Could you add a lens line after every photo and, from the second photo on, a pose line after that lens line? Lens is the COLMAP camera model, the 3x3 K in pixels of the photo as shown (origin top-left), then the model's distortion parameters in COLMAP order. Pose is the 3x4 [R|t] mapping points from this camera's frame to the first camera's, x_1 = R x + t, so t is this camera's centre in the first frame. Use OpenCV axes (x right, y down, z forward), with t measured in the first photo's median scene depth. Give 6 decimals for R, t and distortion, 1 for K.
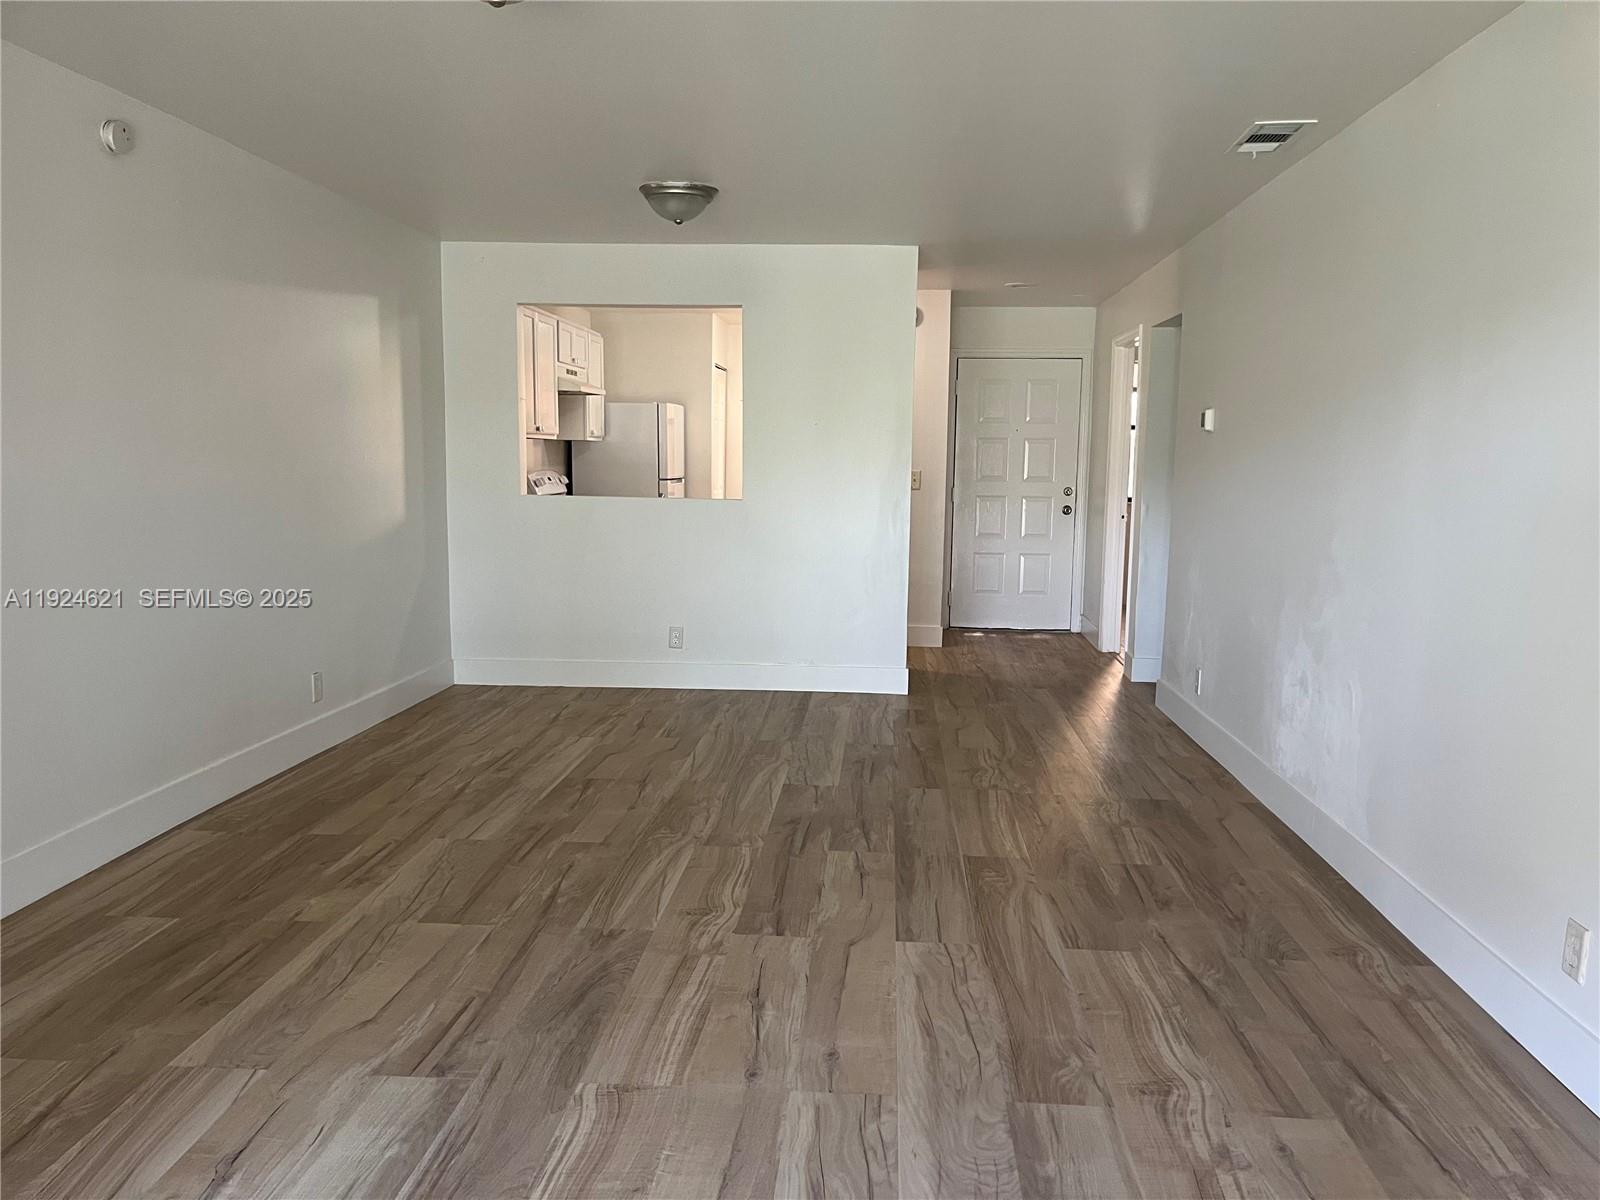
lens RADIAL K [[1203.8, 0, 815.0], [0, 1203.8, 614.6], [0, 0, 1]] dist [0.063200, -0.079474]
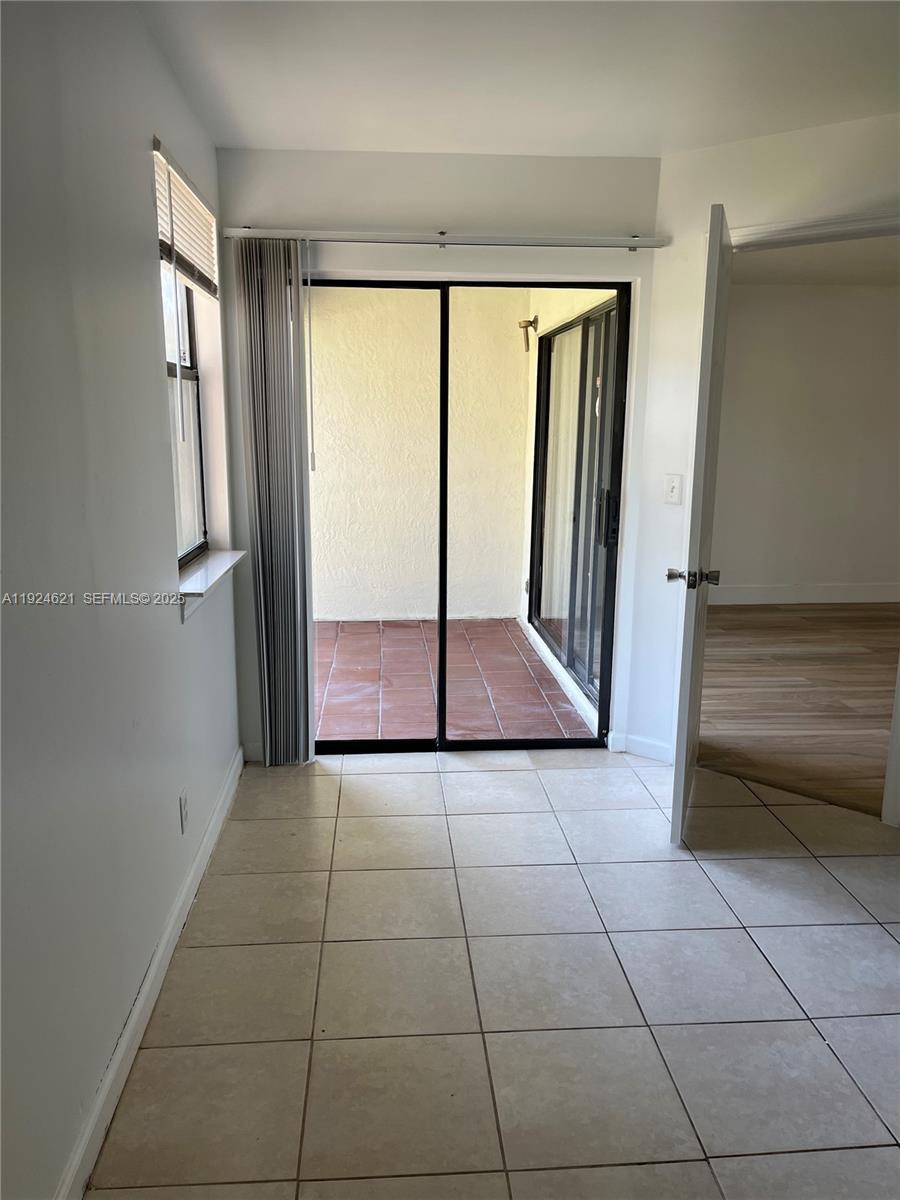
lens RADIAL K [[902.9, 0, 450.2], [0, 902.9, 600.5], [0, 0, 1]] dist [0.063200, -0.079474]
pose [[0.136577, 0.185285, -0.973147, 1.156046], [-0.136905, 0.976457, 0.166701, 0.015902], [0.981124, 0.110461, 0.158728, -0.268200]]
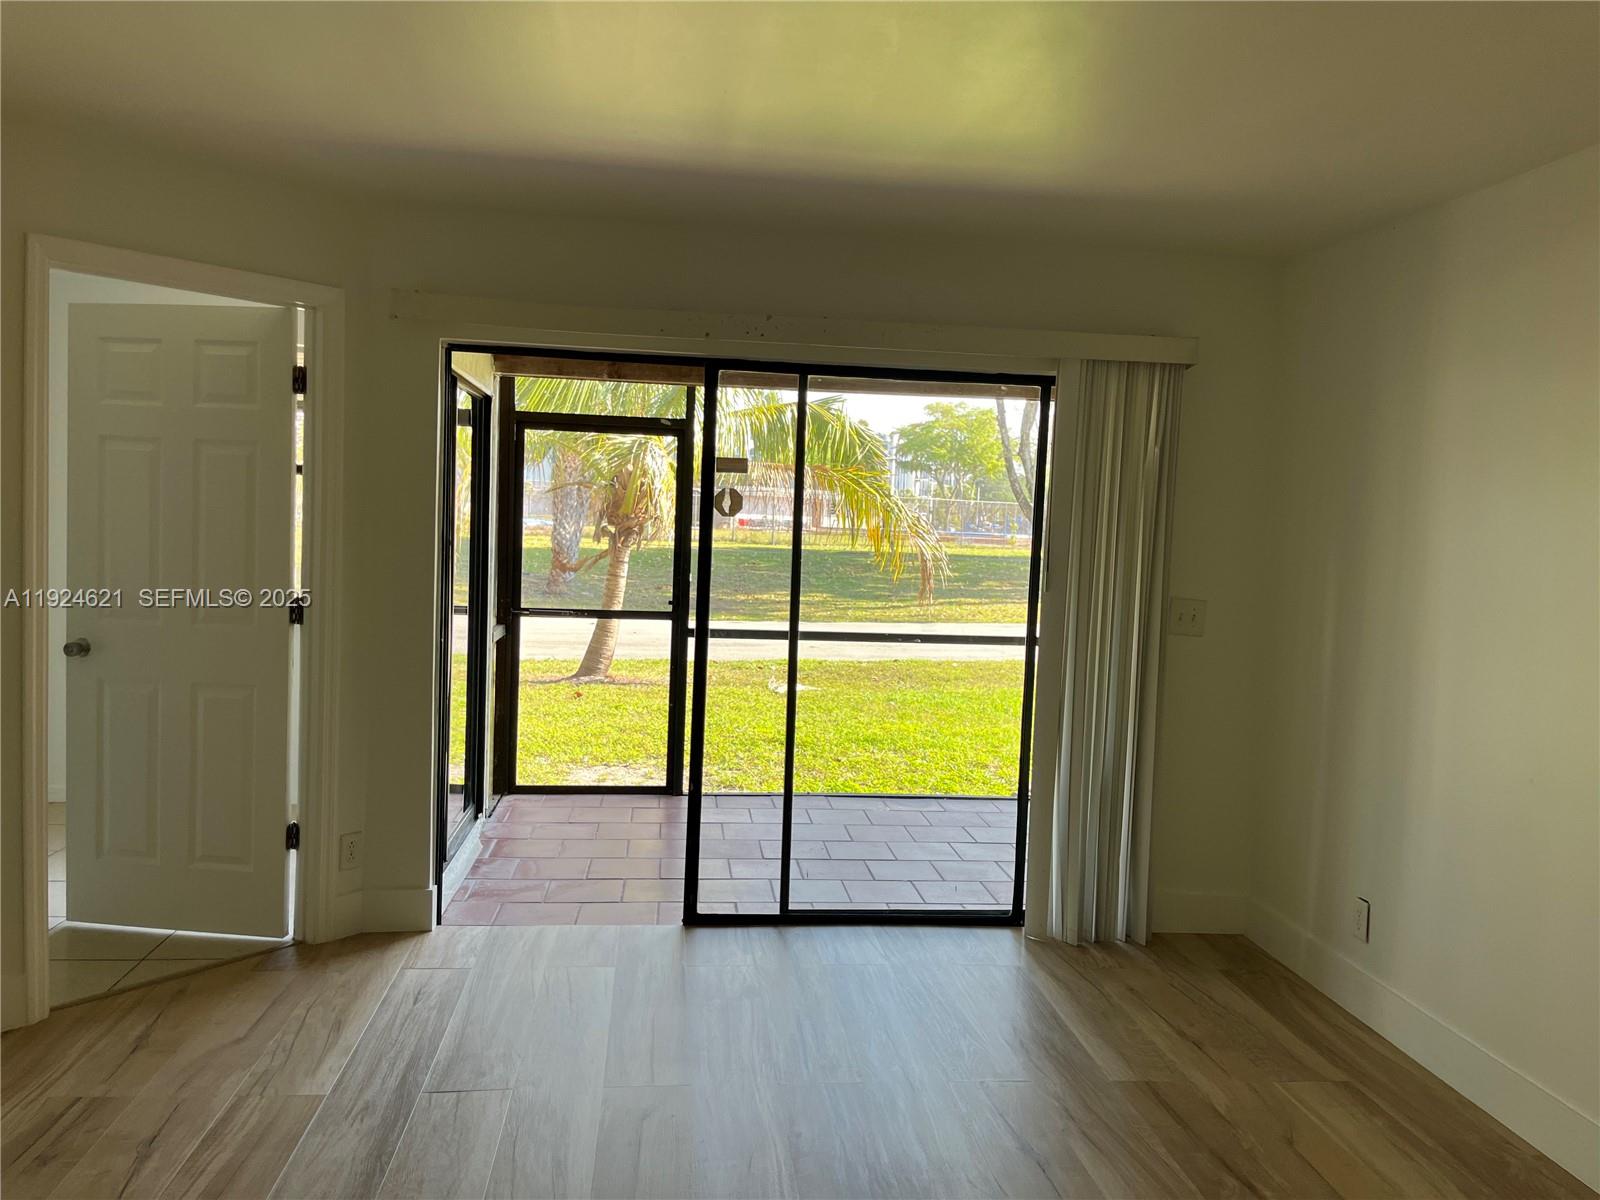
lens RADIAL K [[1203.8, 0, 796.8], [0, 1203.8, 588.5], [0, 0, 1]] dist [0.063200, -0.079474]
pose [[-0.984210, -0.040201, -0.172379, 0.000040], [-0.072911, 0.979485, 0.187865, -0.198972], [0.161290, 0.197467, -0.966950, 1.206788]]
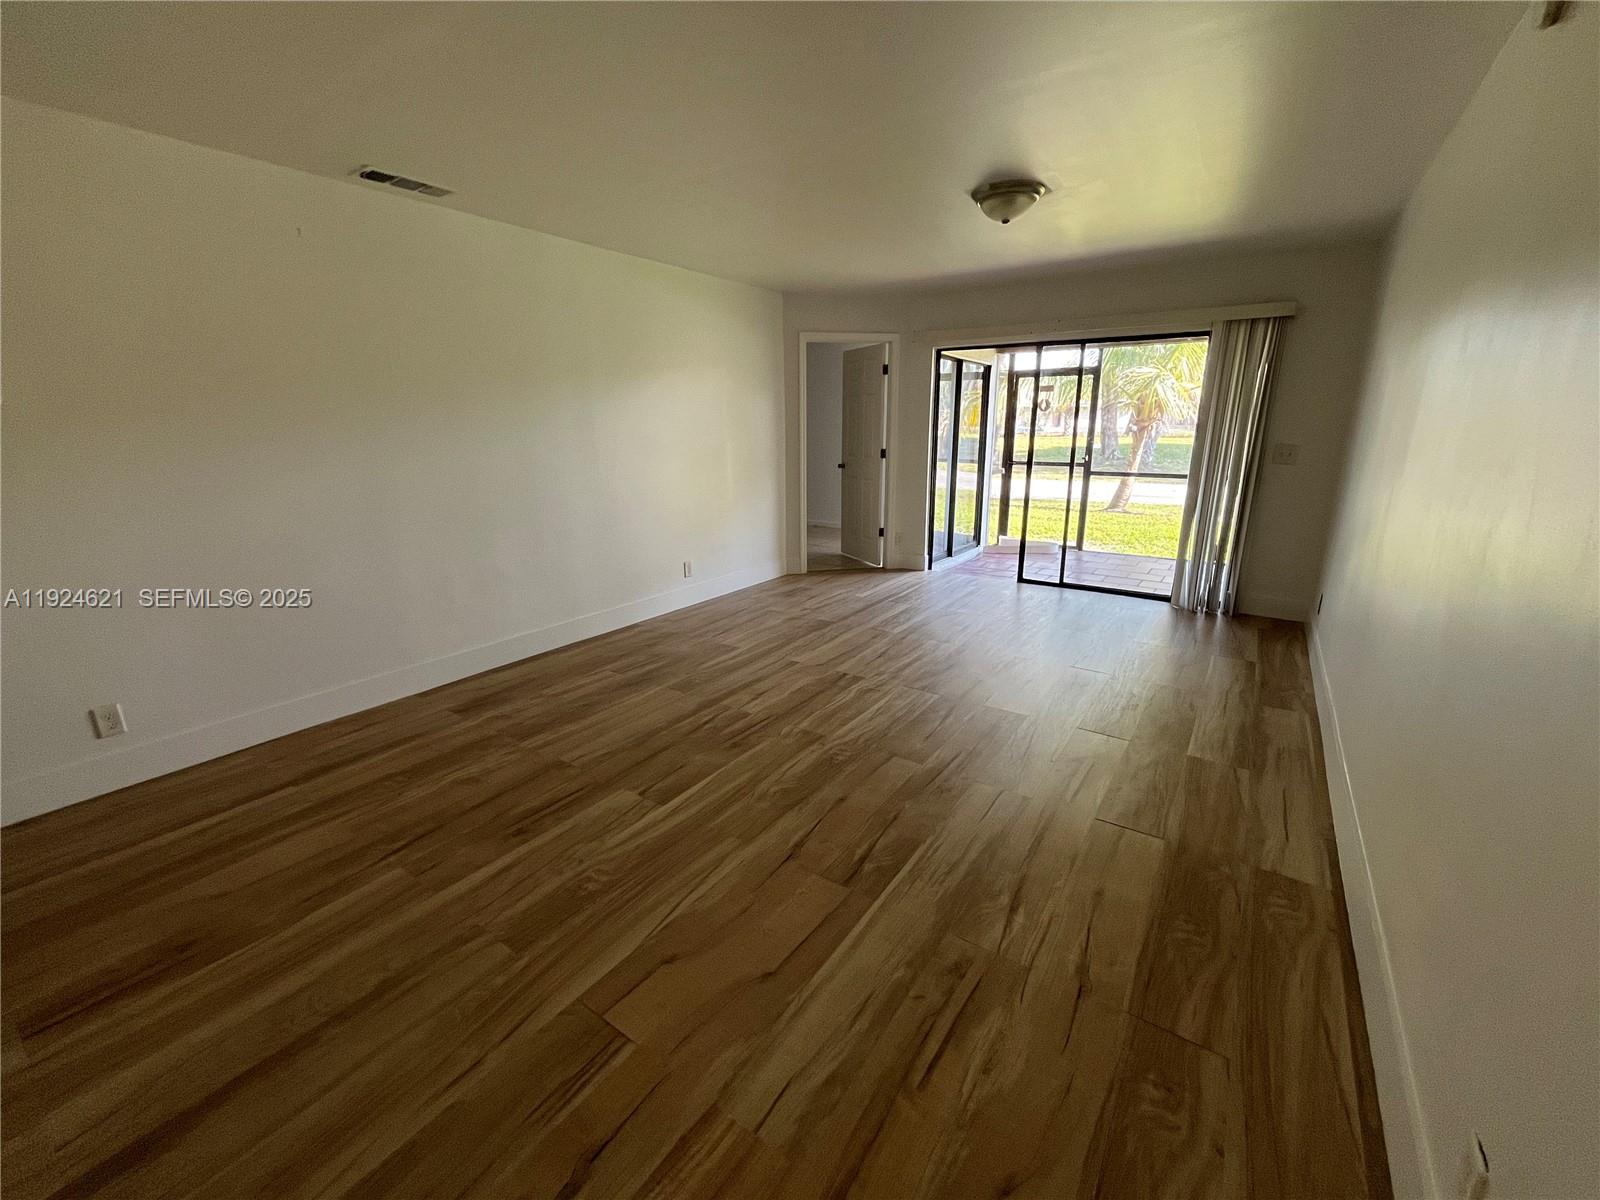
lens RADIAL K [[657.0, 0, 808.4], [0, 657.0, 592.4], [0, 0, 1]] dist [-0.003348, -0.000031]
pose [[-0.860530, -0.138296, 0.490268, -0.436075], [0.059172, 0.928789, 0.365854, -0.237353], [-0.505952, 0.343838, -0.791068, 1.624236]]
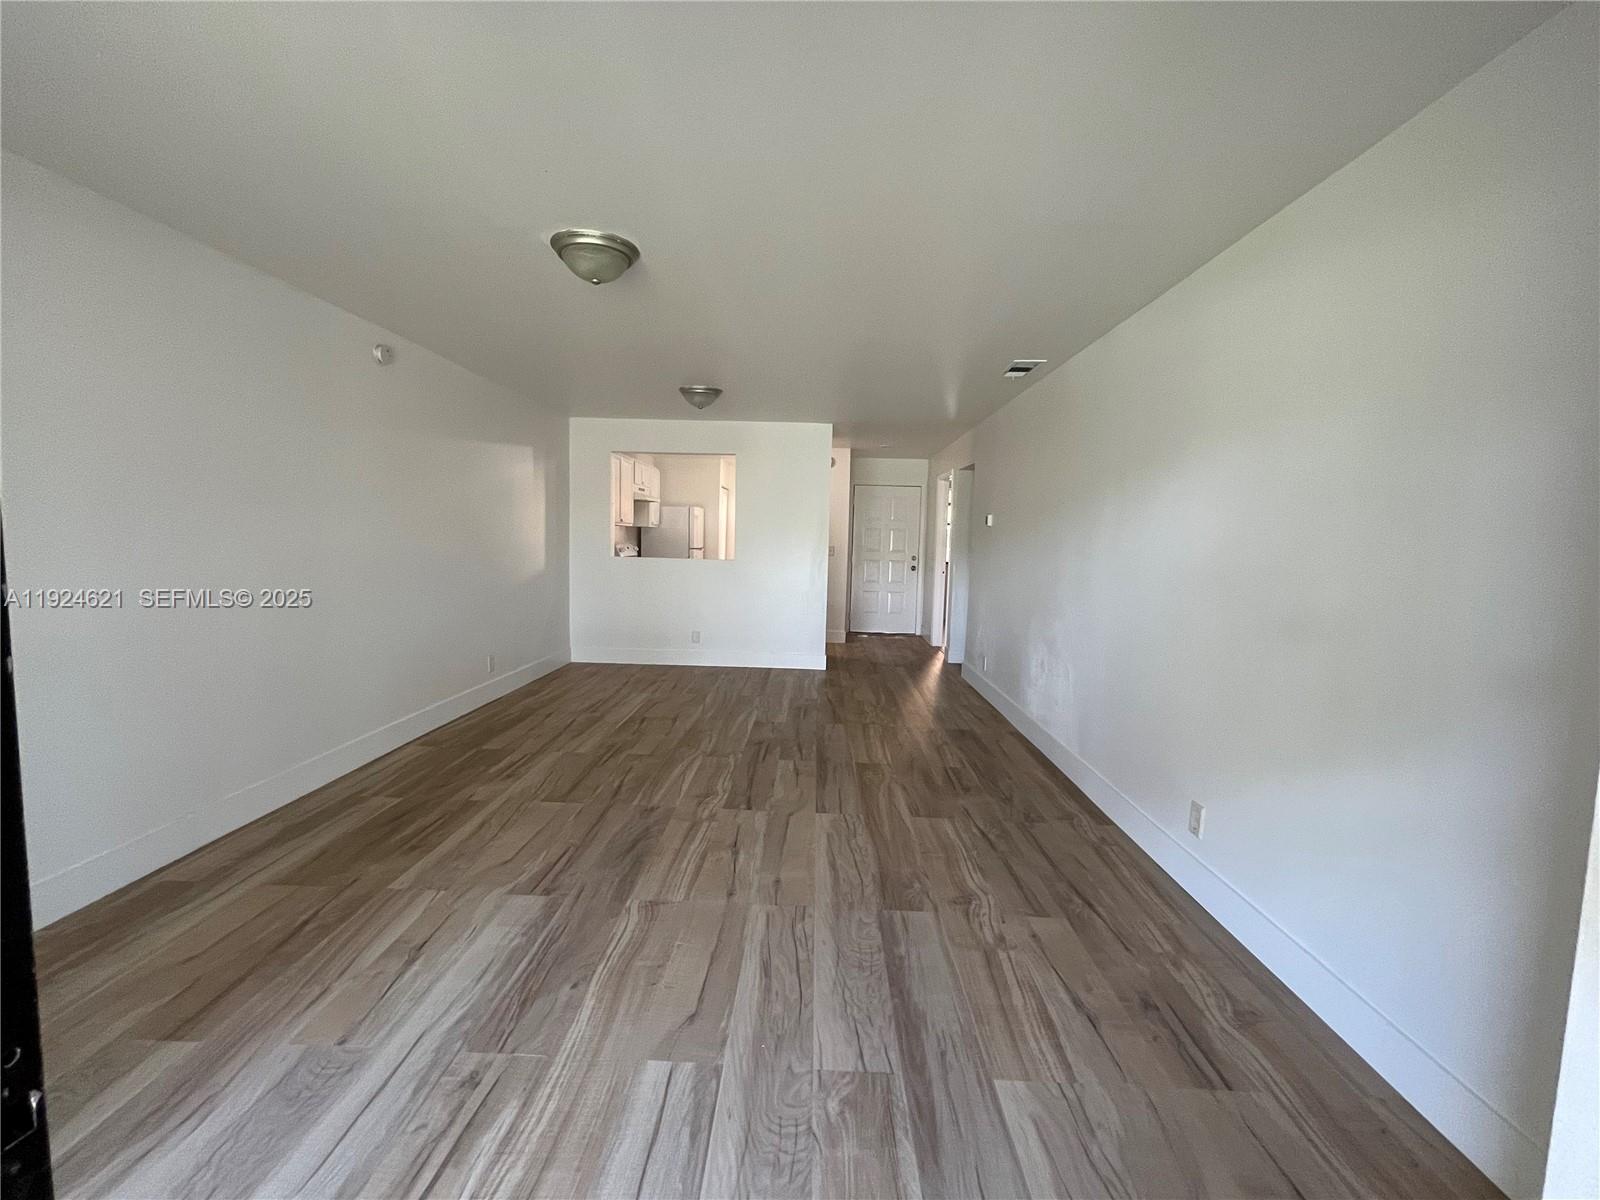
lens RADIAL K [[657.0, 0, 798.6], [0, 657.0, 596.0], [0, 0, 1]] dist [-0.003348, -0.000031]
pose [[0.999413, 0.009743, 0.032841, 0.006734], [-0.008355, 0.999077, -0.042142, -0.002982], [-0.033221, 0.041843, 0.998572, 0.033993]]
